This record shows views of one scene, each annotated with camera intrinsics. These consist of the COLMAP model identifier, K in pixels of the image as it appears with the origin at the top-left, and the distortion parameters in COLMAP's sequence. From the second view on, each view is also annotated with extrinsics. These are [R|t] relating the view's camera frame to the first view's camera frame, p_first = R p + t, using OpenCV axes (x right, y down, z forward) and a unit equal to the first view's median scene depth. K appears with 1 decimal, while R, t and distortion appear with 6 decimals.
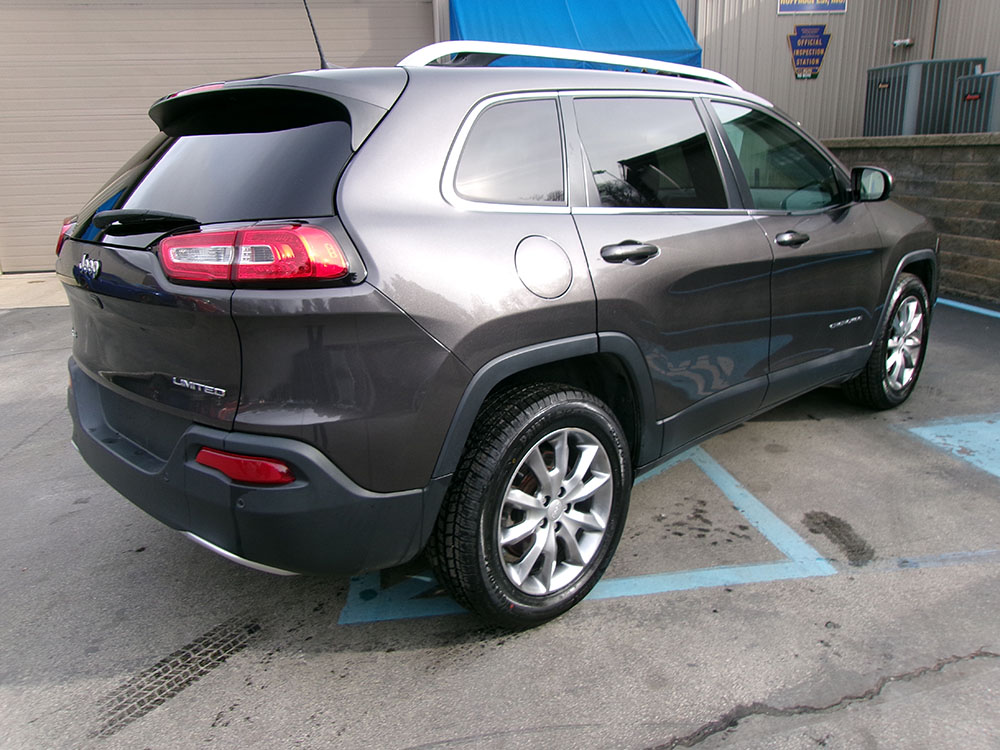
lens RADIAL K [[773.5, 0, 500.0], [0, 773.5, 375.0], [0, 0, 1]] dist [-0.015356, 0.048380]
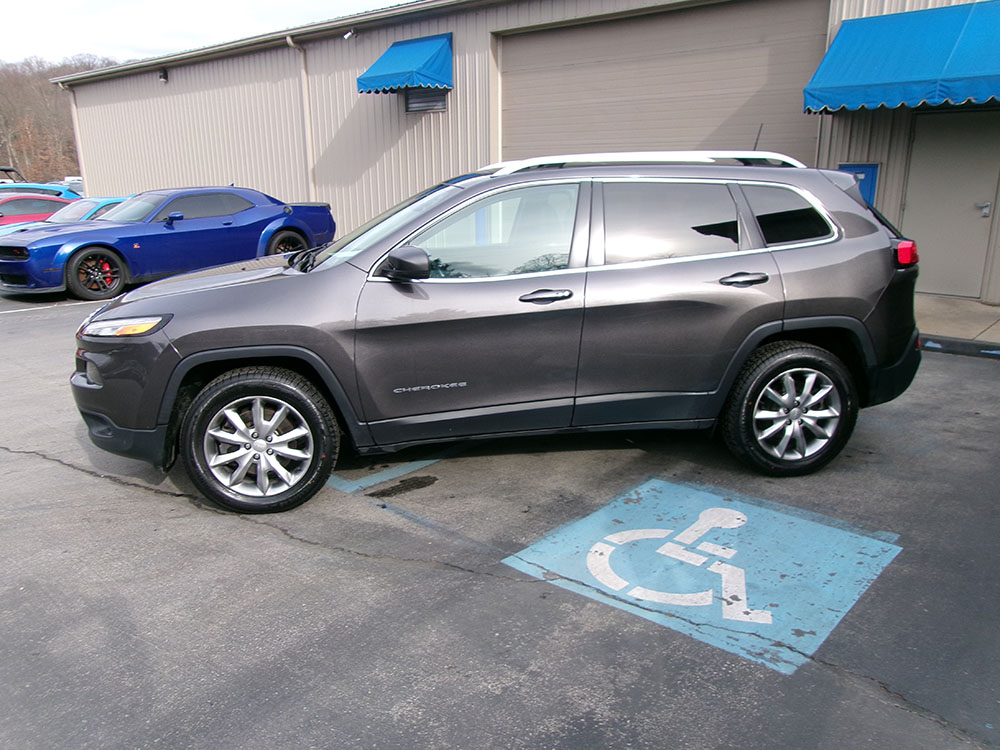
lens RADIAL K [[773.5, 0, 500.0], [0, 773.5, 375.0], [0, 0, 1]] dist [-0.015356, 0.048380]
pose [[0.650203, 0.221954, -0.726618, 1.472726], [-0.221198, 0.970248, 0.098438, -0.167447], [0.726848, 0.096722, 0.679954, 0.120028]]
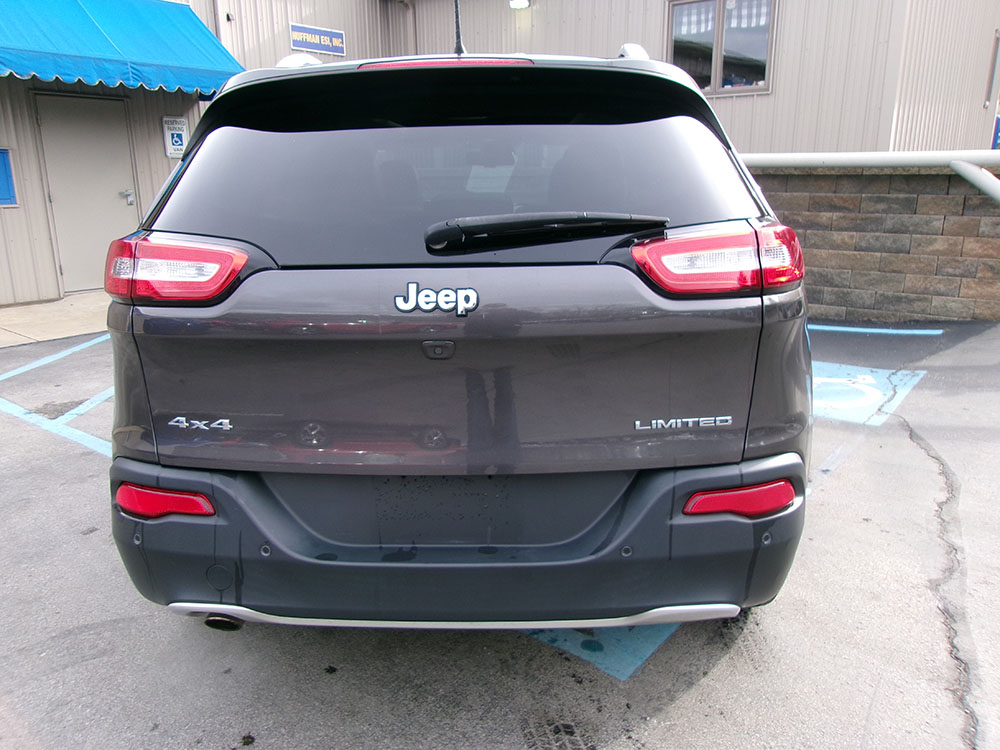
lens RADIAL K [[763.5, 0, 500.0], [0, 763.5, 375.0], [0, 0, 1]] dist [0.001663, 0.001657]
pose [[0.719771, -0.154320, 0.676842, -0.672785], [0.179426, 0.983206, 0.033365, -0.061126], [-0.670623, 0.097428, 0.735372, 0.329452]]
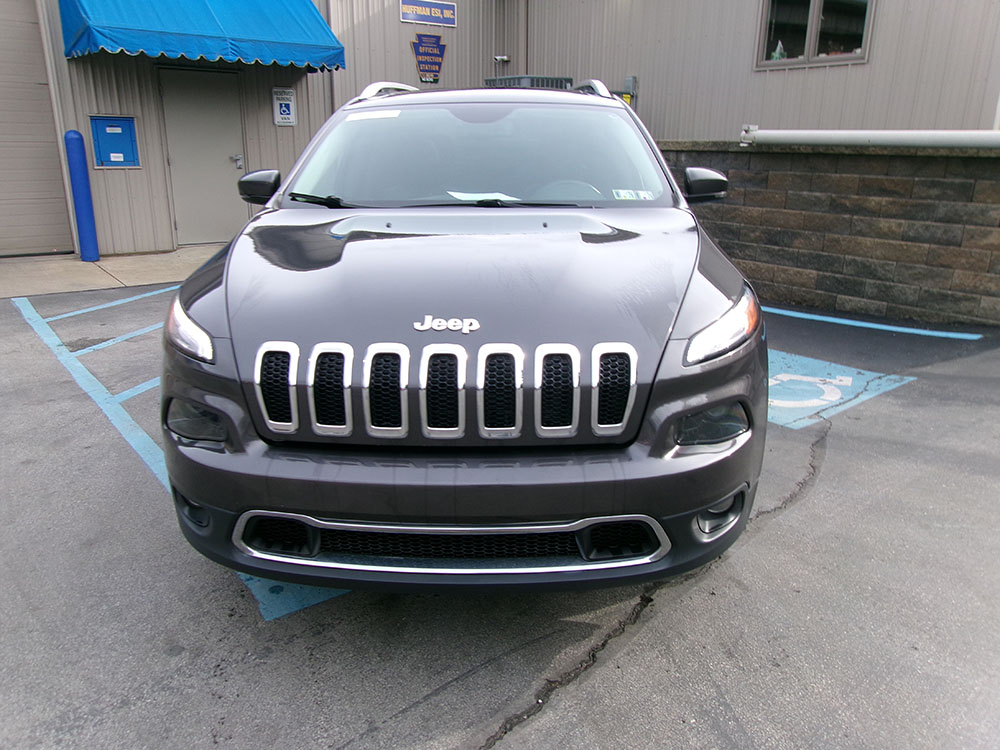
lens RADIAL K [[763.5, 0, 500.0], [0, 763.5, 375.0], [0, 0, 1]] dist [0.001663, 0.001657]
pose [[0.869083, -0.108981, 0.482513, -0.306296], [0.103940, 0.993885, 0.037268, 0.006926], [-0.483624, 0.017764, 0.875096, 0.009474]]
